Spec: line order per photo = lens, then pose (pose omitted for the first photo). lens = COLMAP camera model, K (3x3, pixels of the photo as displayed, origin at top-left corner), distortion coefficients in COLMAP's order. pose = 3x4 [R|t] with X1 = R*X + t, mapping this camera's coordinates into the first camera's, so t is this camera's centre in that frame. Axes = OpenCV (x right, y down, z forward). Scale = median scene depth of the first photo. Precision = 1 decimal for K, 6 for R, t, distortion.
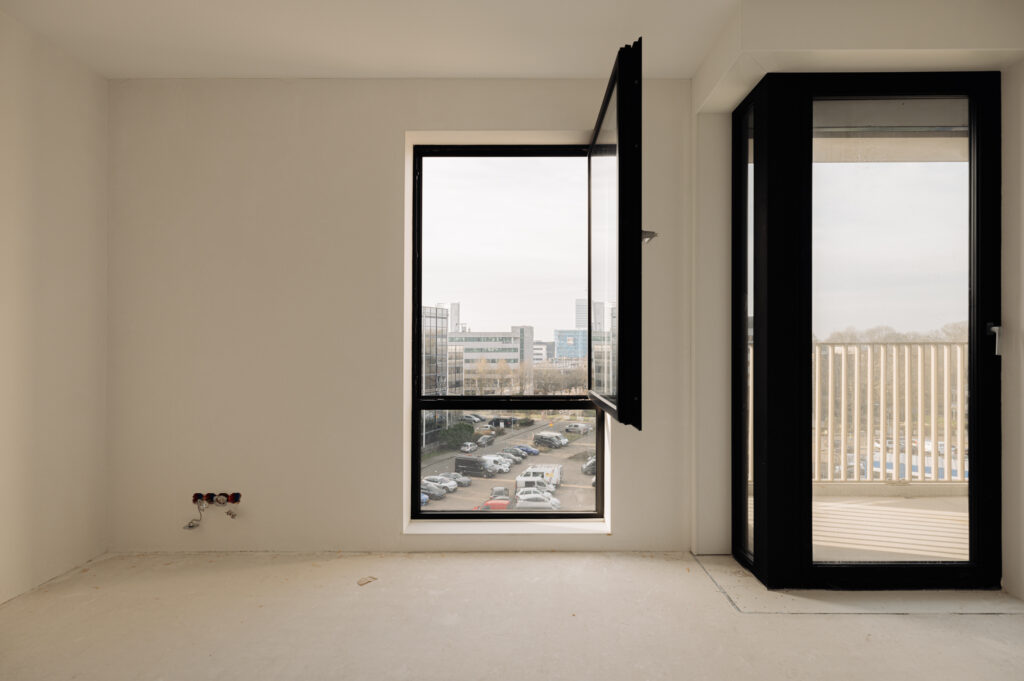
lens RADIAL K [[532.9, 0, 518.1], [0, 532.9, 340.3], [0, 0, 1]] dist [0.004555, -0.002942]
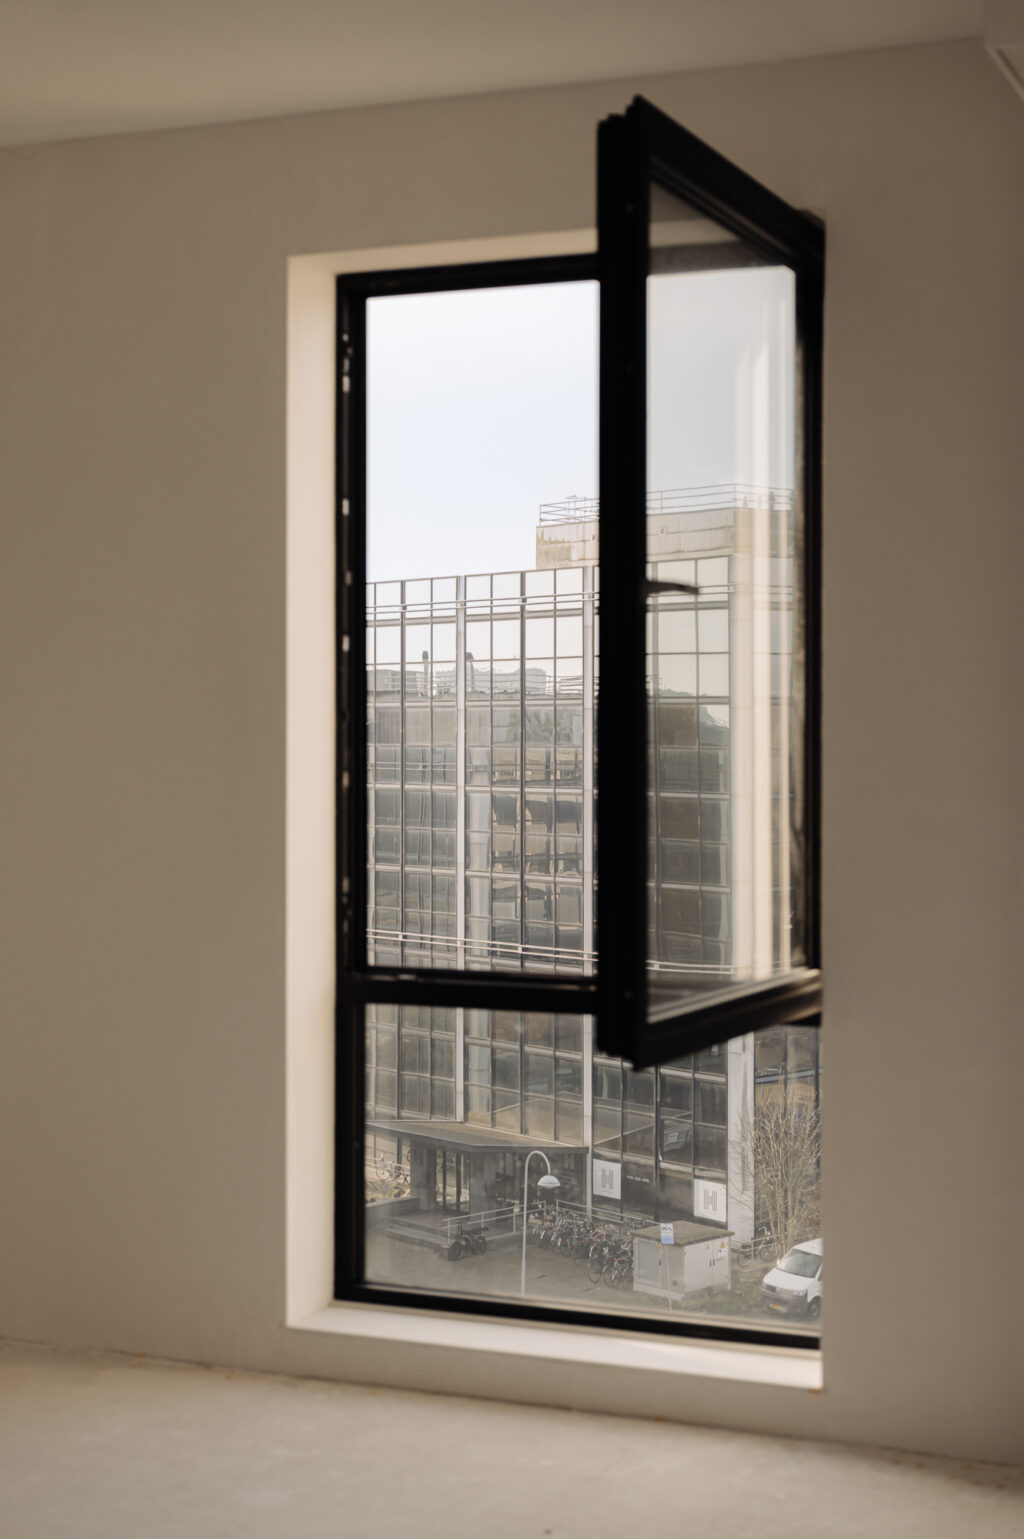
lens RADIAL K [[2470.7, 0, 507.6], [0, 2470.7, 764.8], [0, 0, 1]] dist [-0.000020, 0.000000]
pose [[0.914189, 0.010424, -0.405154, 0.632542], [-0.000245, 0.999683, 0.025168, -0.079067], [0.405288, -0.022910, 0.913902, -0.526902]]
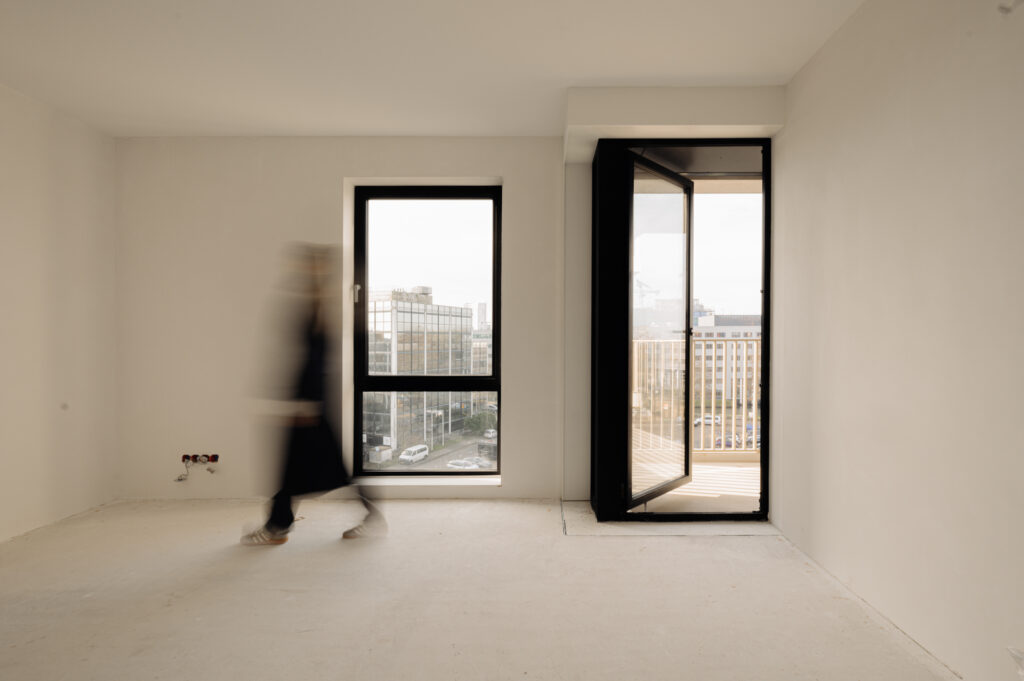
lens RADIAL K [[488.5, 0, 544.1], [0, 488.5, 343.3], [0, 0, 1]] dist [0.000210, -0.002031]
pose [[0.999996, -0.000484, 0.002679, 0.276914], [0.000450, 0.999918, 0.012770, -0.001706], [-0.002685, -0.012769, 0.999915, -0.197070]]
